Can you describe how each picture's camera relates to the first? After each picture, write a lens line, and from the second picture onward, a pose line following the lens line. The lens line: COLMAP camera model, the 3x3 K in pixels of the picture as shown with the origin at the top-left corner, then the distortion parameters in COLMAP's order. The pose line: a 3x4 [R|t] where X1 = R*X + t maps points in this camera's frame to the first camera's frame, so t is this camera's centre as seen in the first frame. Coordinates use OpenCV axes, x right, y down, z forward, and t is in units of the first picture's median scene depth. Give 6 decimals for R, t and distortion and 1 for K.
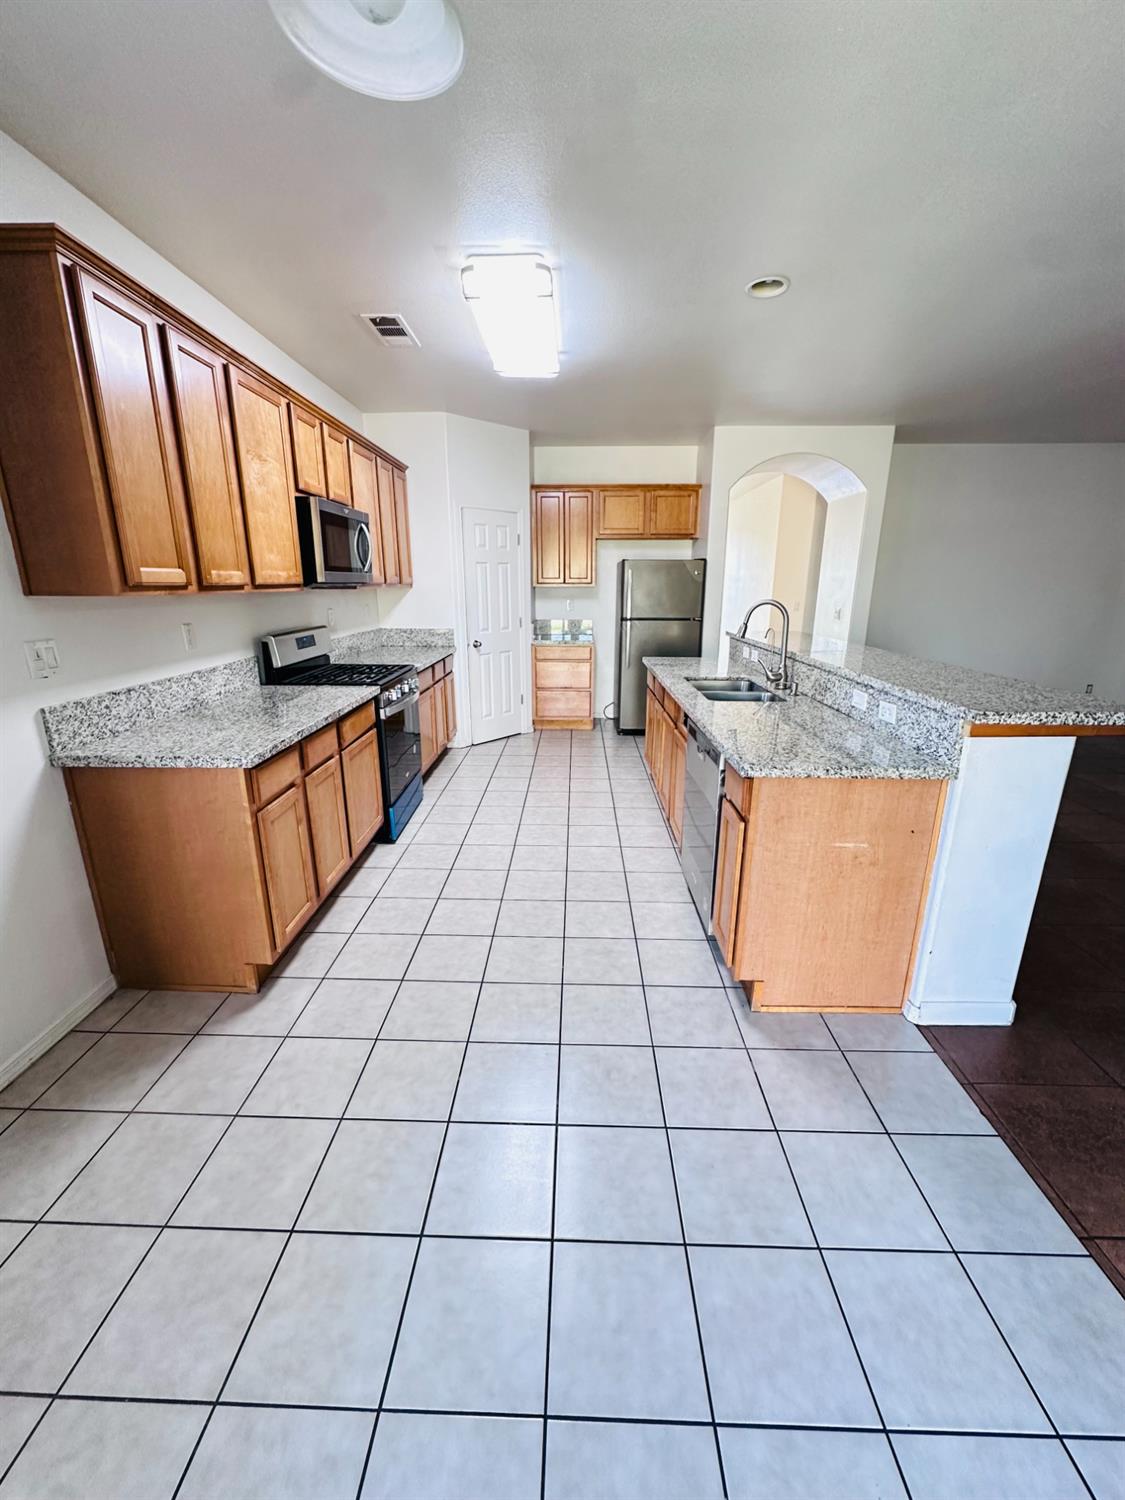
lens RADIAL K [[596.0, 0, 561.3], [0, 596.0, 749.7], [0, 0, 1]] dist [-0.000738, 0.000070]
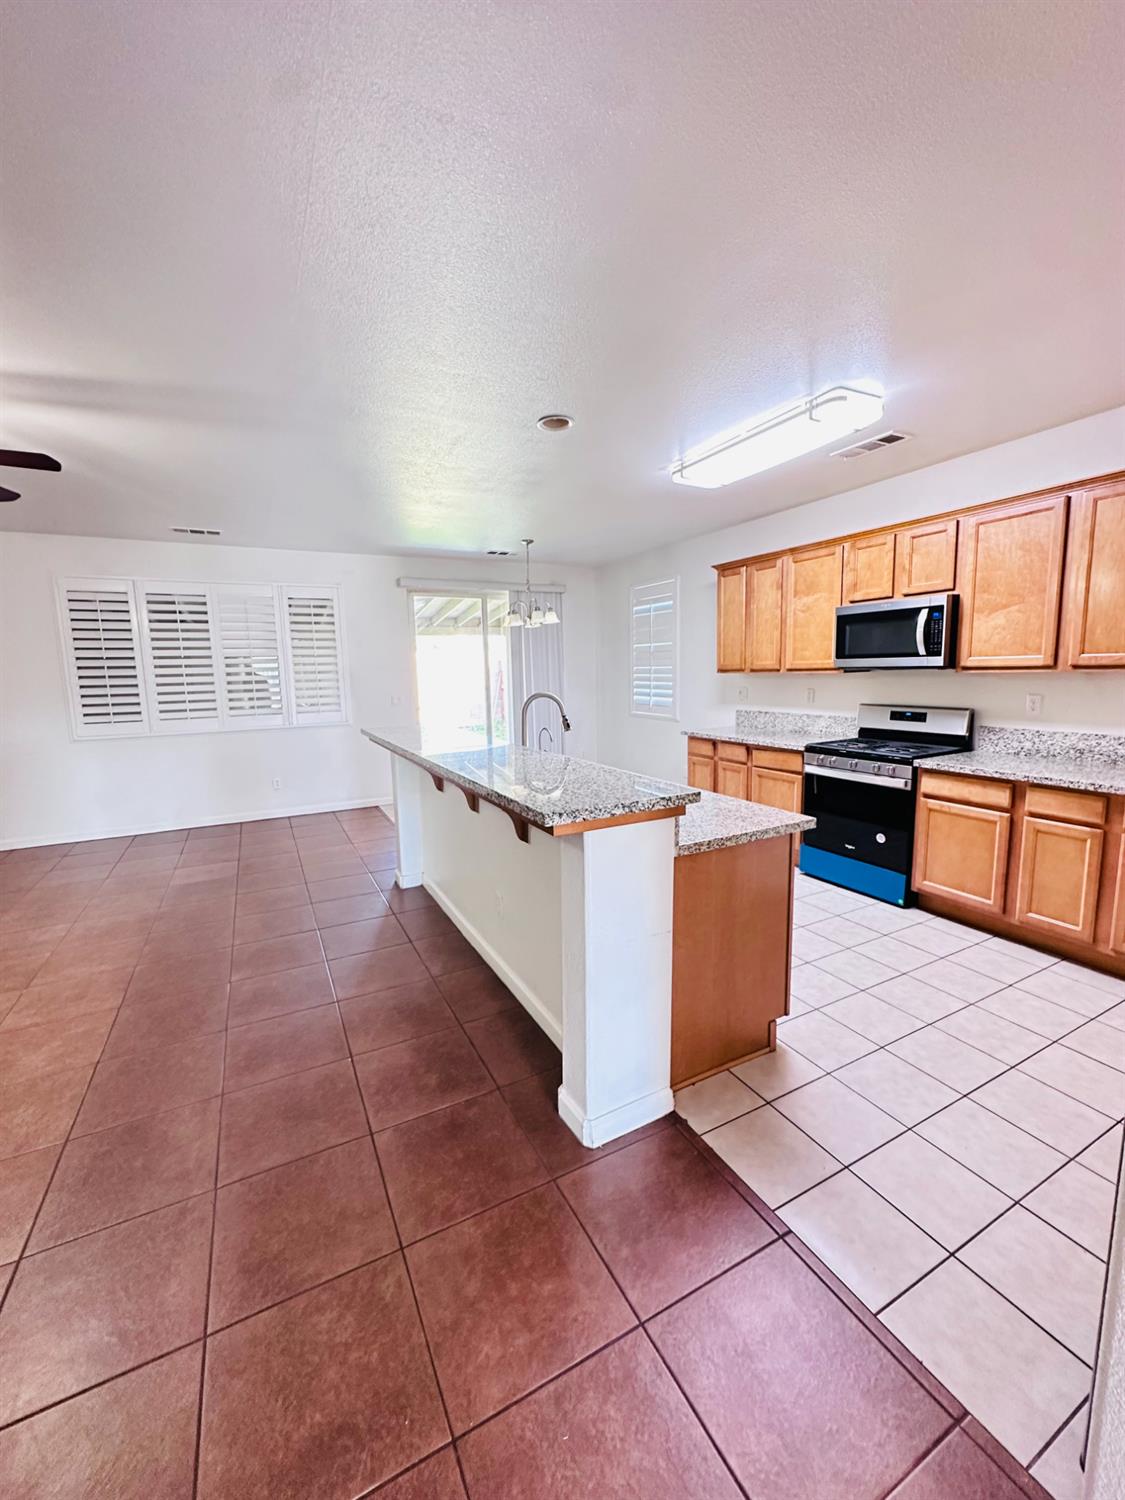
lens RADIAL K [[596.0, 0, 560.8], [0, 596.0, 748.4], [0, 0, 1]] dist [-0.000738, 0.000070]
pose [[-0.873157, 0.073279, -0.481900, 0.898773], [-0.120763, 0.925293, 0.359513, -0.570439], [0.472243, 0.372107, -0.799076, 2.029317]]
